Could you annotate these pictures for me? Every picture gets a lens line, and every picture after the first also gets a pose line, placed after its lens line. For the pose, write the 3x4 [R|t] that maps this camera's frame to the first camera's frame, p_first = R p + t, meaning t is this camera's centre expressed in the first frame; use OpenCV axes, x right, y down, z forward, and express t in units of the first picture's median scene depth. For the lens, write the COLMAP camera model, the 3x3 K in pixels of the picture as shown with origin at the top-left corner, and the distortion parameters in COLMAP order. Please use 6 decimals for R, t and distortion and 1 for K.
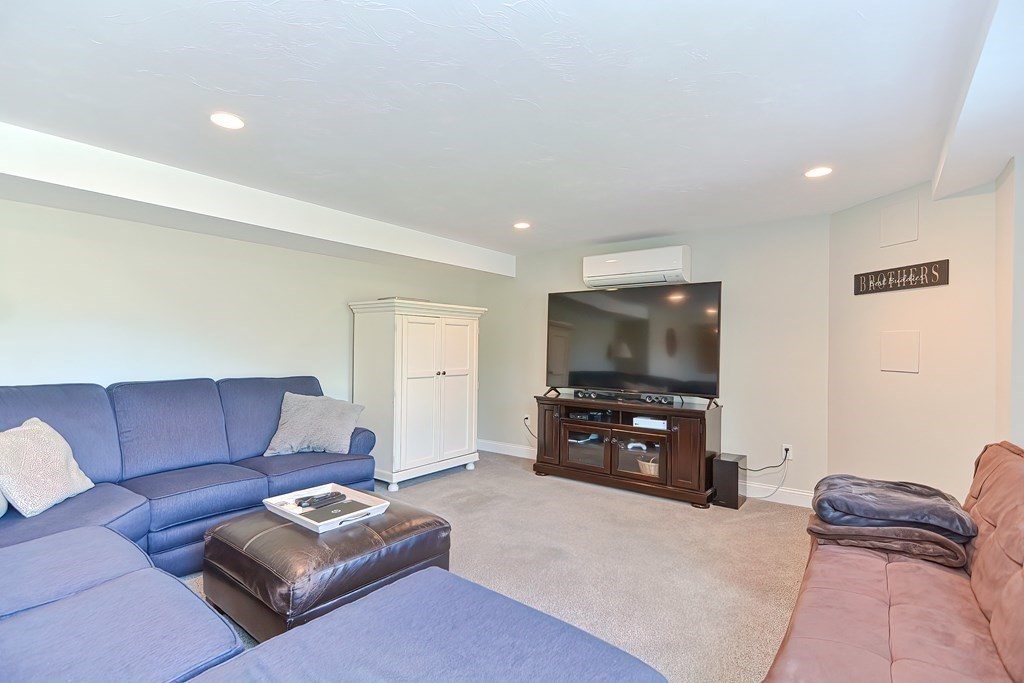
lens RADIAL K [[493.1, 0, 511.2], [0, 493.1, 344.0], [0, 0, 1]] dist [0.023086, -0.008295]
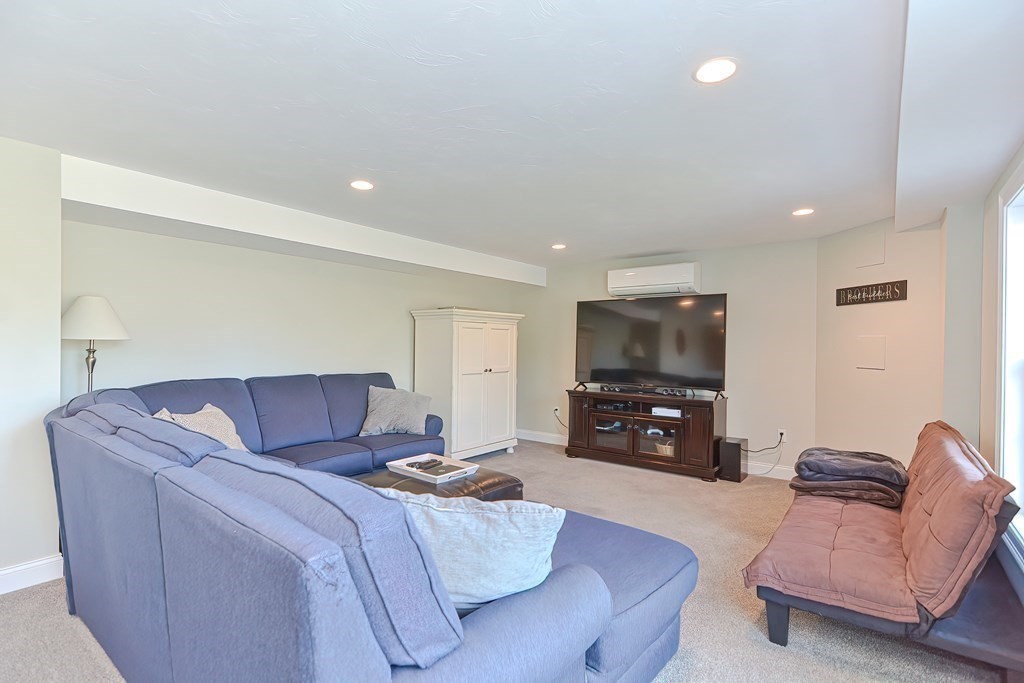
lens RADIAL K [[493.1, 0, 511.8], [0, 493.1, 343.7], [0, 0, 1]] dist [0.023086, -0.008295]
pose [[0.999948, -0.001033, -0.010187, -0.085868], [0.001064, 0.999995, 0.003040, -0.009665], [0.010184, -0.003051, 0.999943, -0.209987]]
